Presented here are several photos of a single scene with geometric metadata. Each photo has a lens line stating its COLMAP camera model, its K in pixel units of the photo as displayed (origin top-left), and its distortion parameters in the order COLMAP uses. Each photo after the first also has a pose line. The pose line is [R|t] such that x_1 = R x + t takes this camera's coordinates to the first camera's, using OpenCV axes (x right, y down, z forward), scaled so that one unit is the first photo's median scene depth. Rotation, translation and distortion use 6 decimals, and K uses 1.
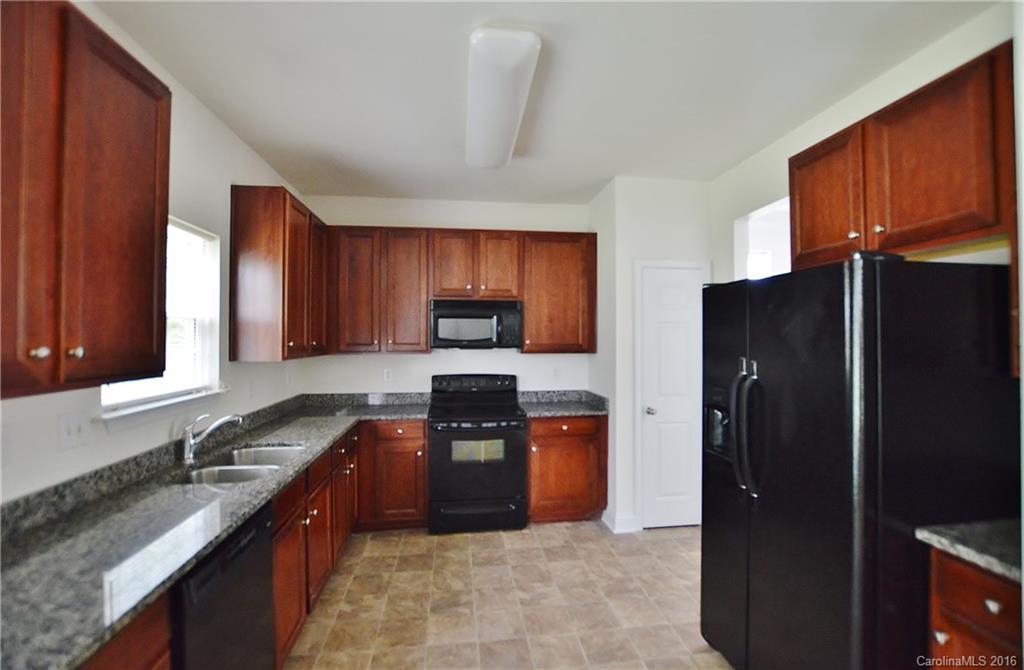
lens RADIAL K [[464.3, 0, 511.8], [0, 464.3, 334.1], [0, 0, 1]] dist [-0.005184, 0.000792]
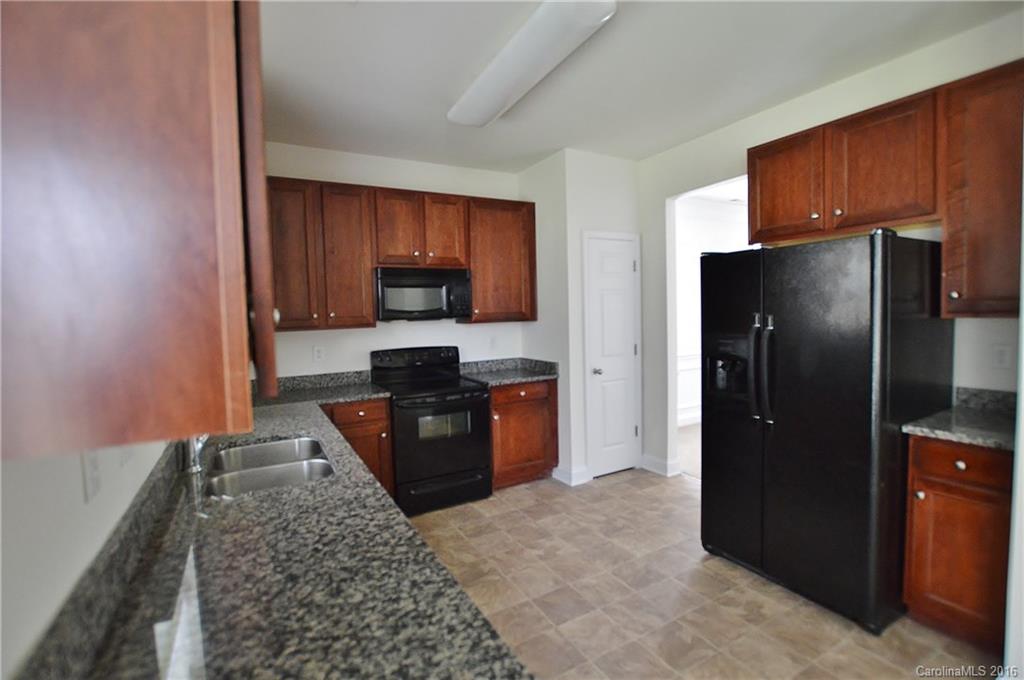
lens RADIAL K [[476.2, 0, 513.5], [0, 476.2, 334.8], [0, 0, 1]] dist [-0.005687, 0.000066]
pose [[0.927169, -0.045432, 0.371879, -0.303654], [0.025072, 0.997919, 0.059404, 0.009520], [-0.373804, -0.045754, 0.926379, 0.041142]]
